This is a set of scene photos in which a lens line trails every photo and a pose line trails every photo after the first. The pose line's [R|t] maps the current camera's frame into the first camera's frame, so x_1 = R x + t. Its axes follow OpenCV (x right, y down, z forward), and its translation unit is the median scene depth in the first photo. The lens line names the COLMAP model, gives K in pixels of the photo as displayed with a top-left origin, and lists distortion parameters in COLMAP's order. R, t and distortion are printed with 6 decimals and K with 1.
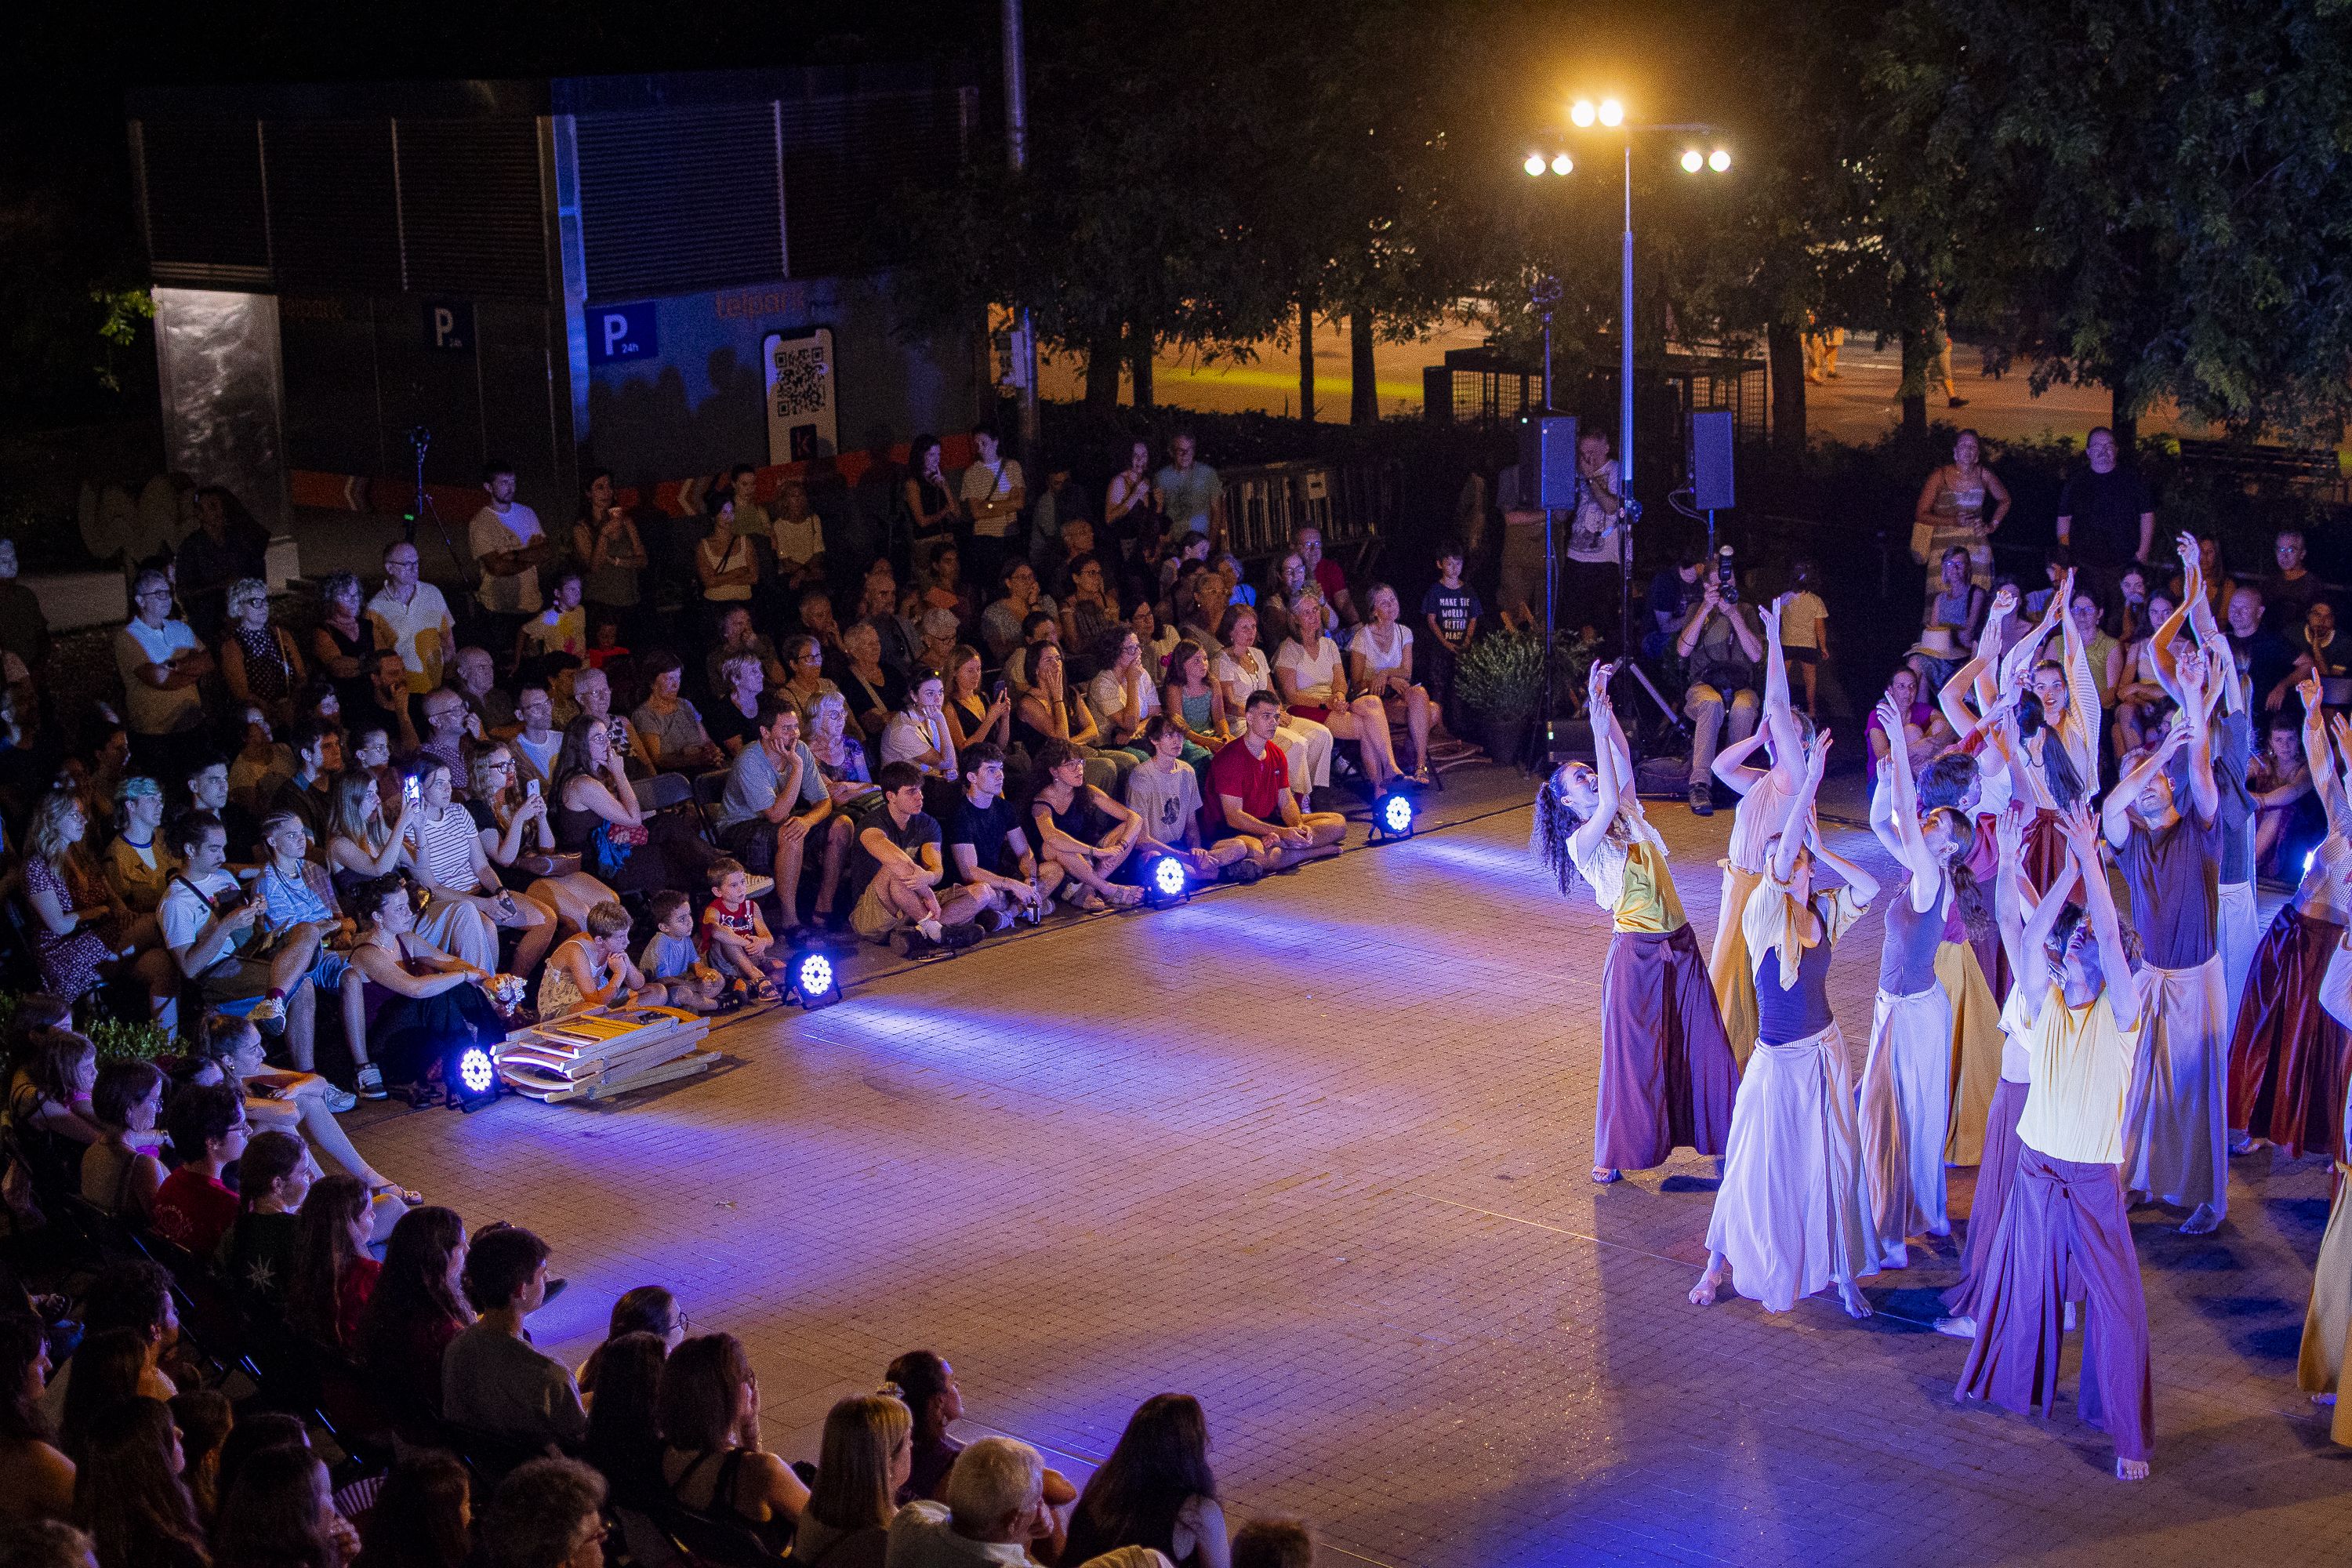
lens RADIAL K [[3628.1, 0, 1176.0], [0, 3628.1, 784.0], [0, 0, 1]] dist [-0.175307, 0.154891]
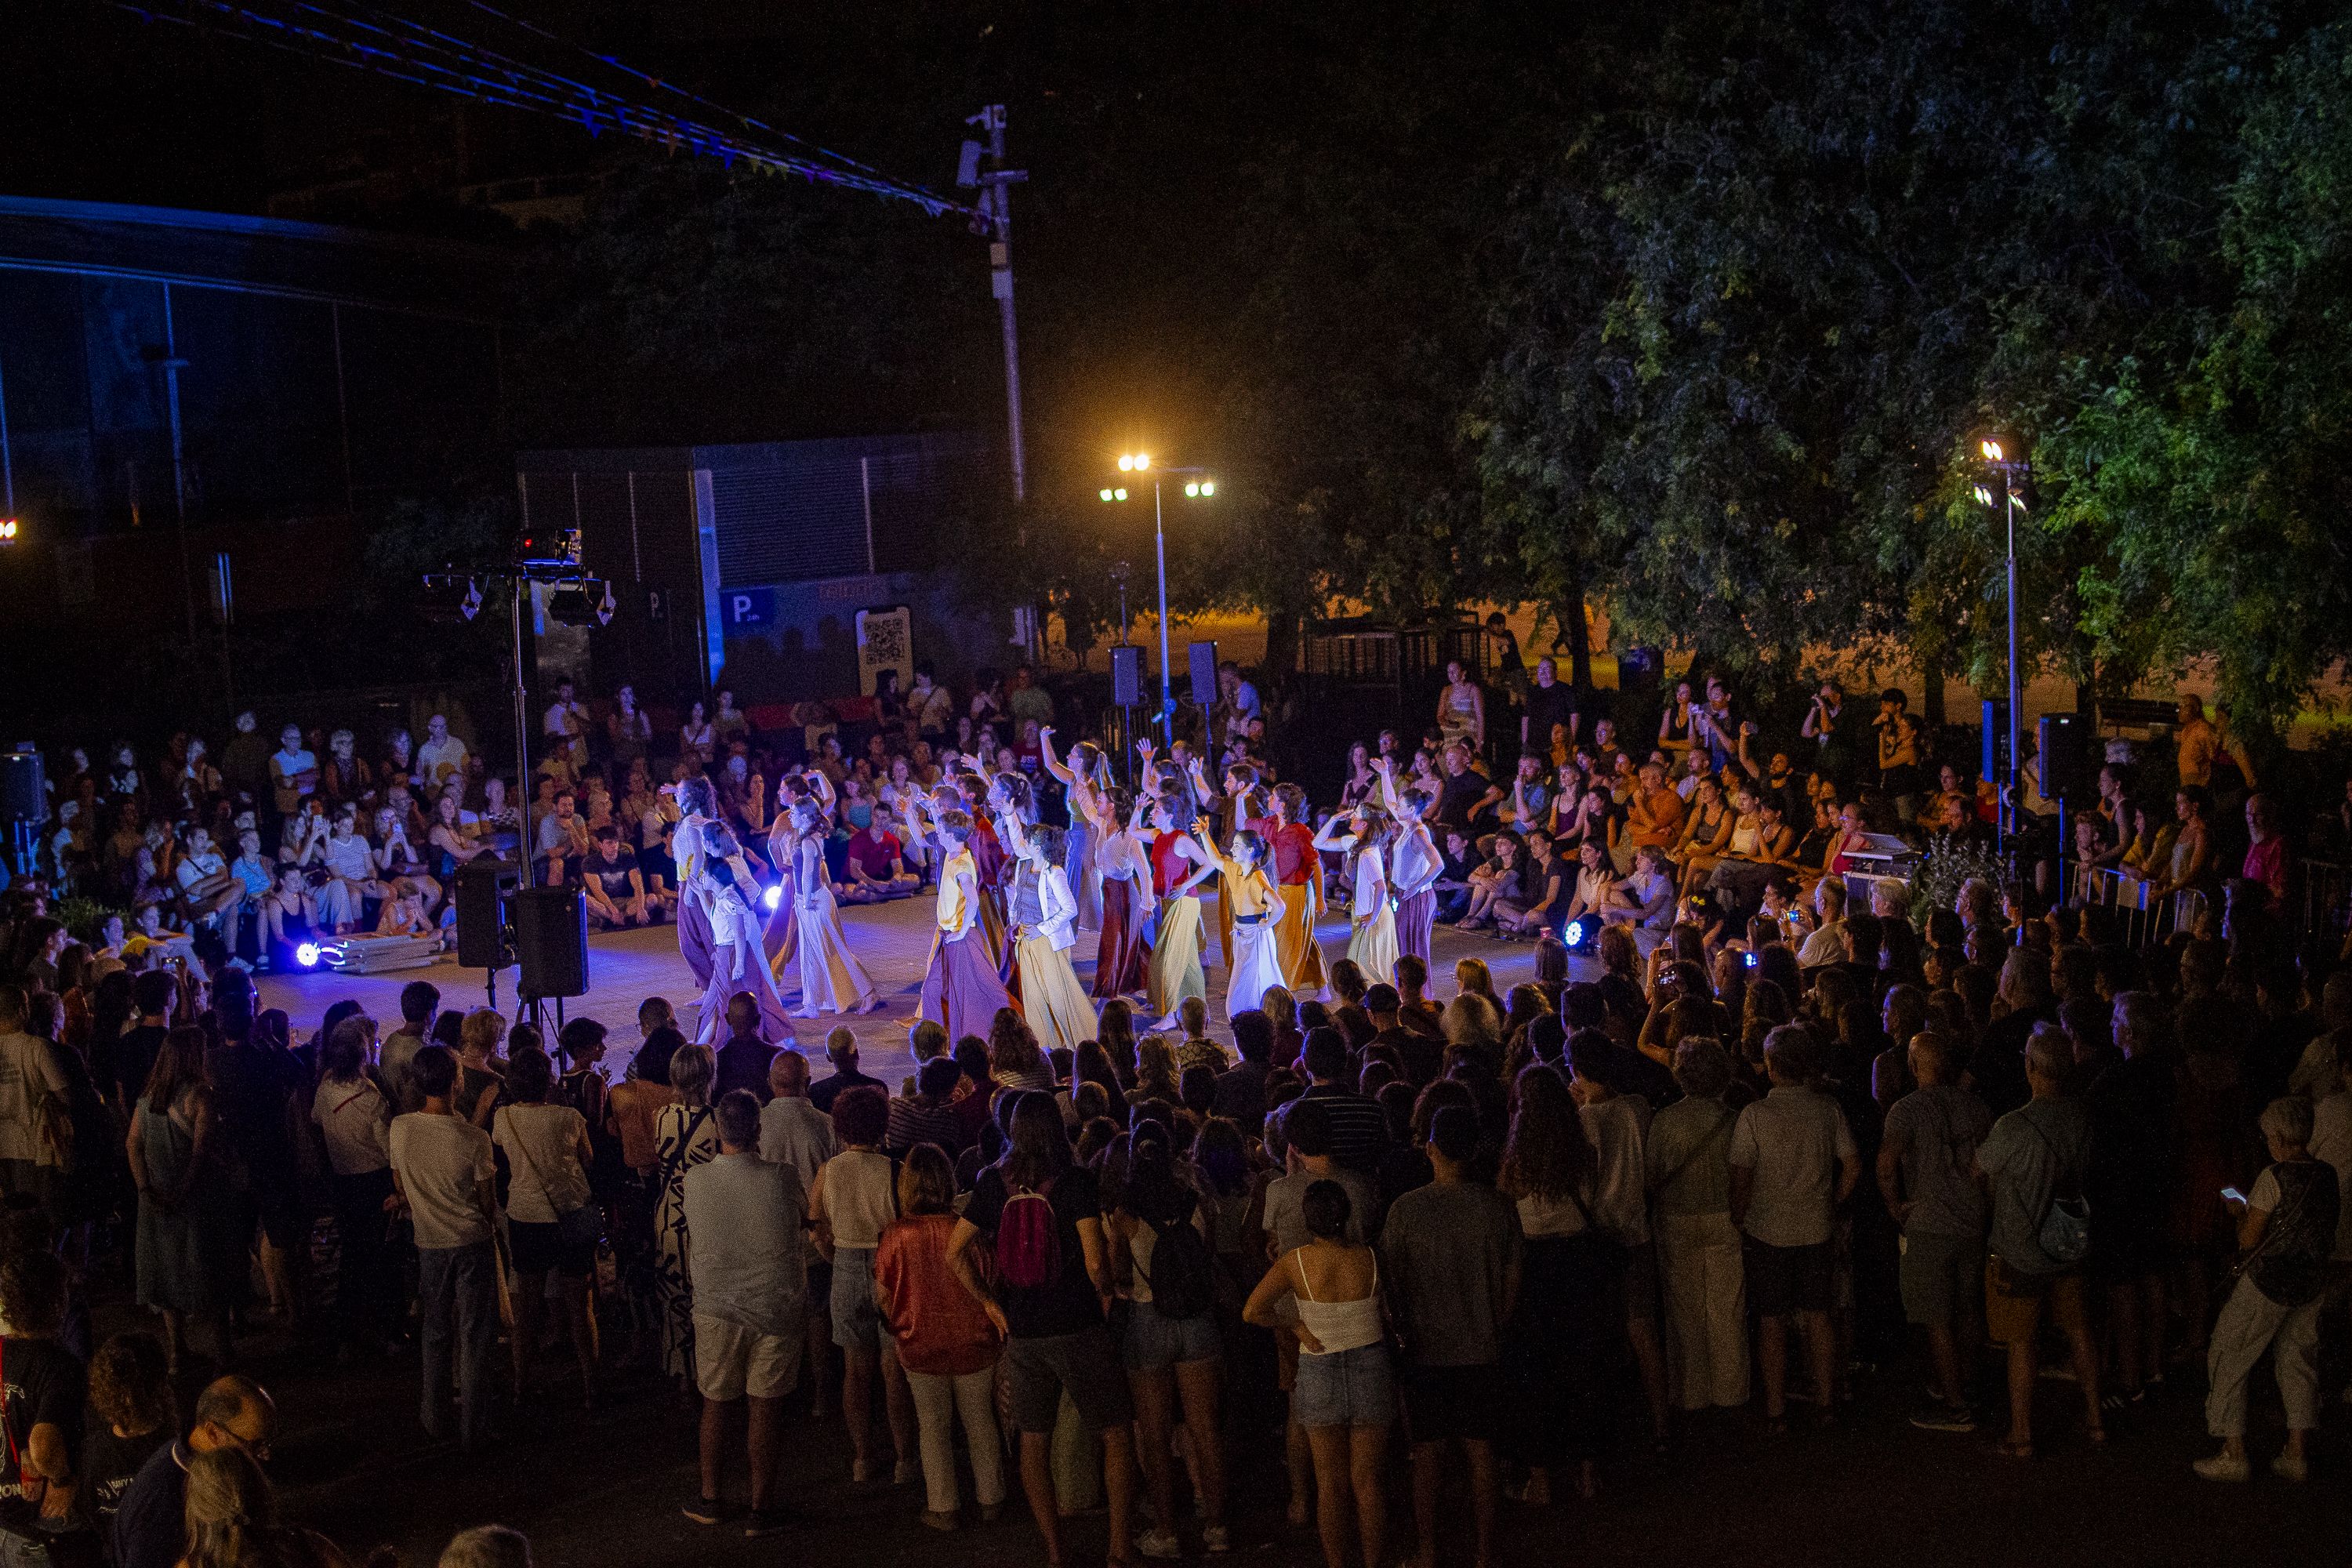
lens RADIAL K [[3628.1, 0, 1176.0], [0, 3628.1, 784.0], [0, 0, 1]] dist [-0.175307, 0.154891]
pose [[0.958892, 0.010423, -0.283579, 0.469775], [-0.036445, 0.995573, -0.086642, 0.079595], [0.281420, 0.093416, 0.955027, -0.434793]]
